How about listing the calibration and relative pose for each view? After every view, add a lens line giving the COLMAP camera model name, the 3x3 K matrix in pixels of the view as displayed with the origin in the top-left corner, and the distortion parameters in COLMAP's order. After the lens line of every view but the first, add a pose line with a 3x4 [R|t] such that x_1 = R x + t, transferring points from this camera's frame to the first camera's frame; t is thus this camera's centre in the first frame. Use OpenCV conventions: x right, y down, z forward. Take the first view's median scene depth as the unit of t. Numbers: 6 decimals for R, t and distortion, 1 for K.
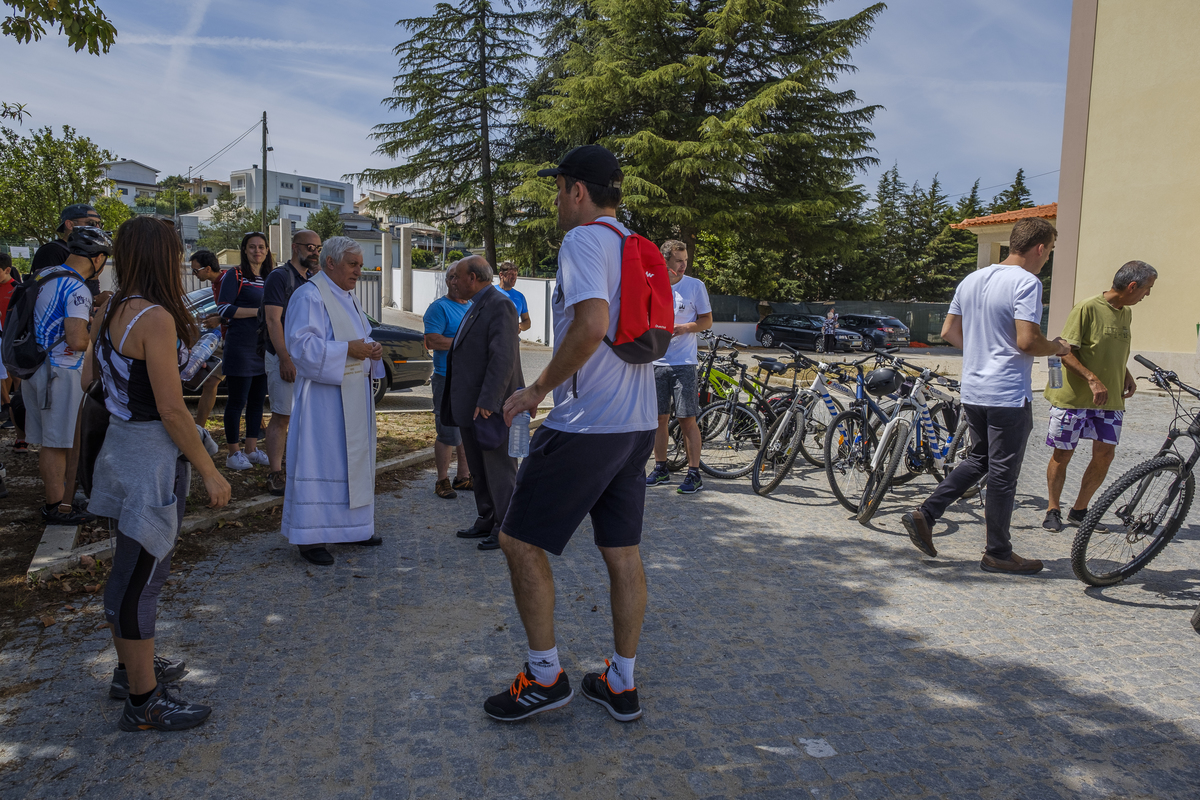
lens RADIAL K [[821.0, 0, 601.5], [0, 821.0, 408.7], [0, 0, 1]] dist [-0.021919, 0.019909]
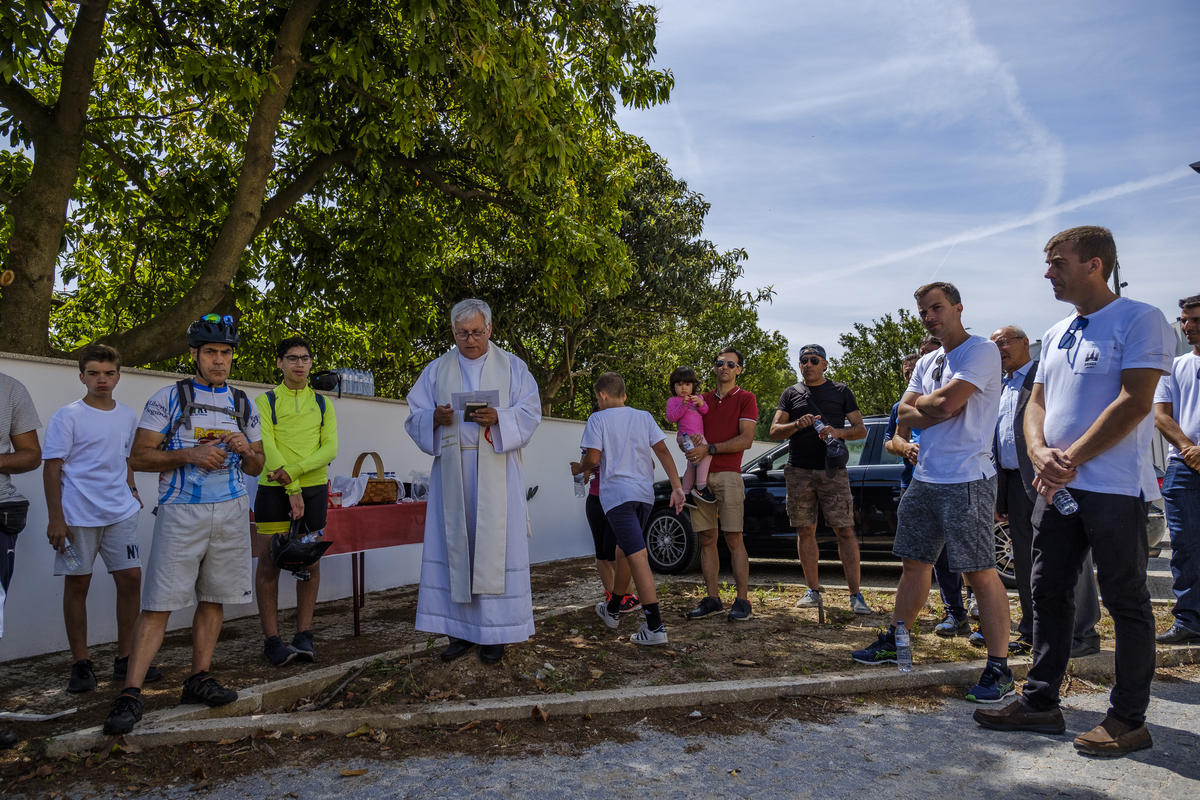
lens RADIAL K [[821.0, 0, 596.4], [0, 821.0, 409.2], [0, 0, 1]] dist [-0.021919, 0.019909]
pose [[0.506266, -0.126969, -0.852980, 0.023365], [-0.057858, 0.981873, -0.180496, -0.001968], [0.860435, 0.140730, 0.489742, 0.097850]]
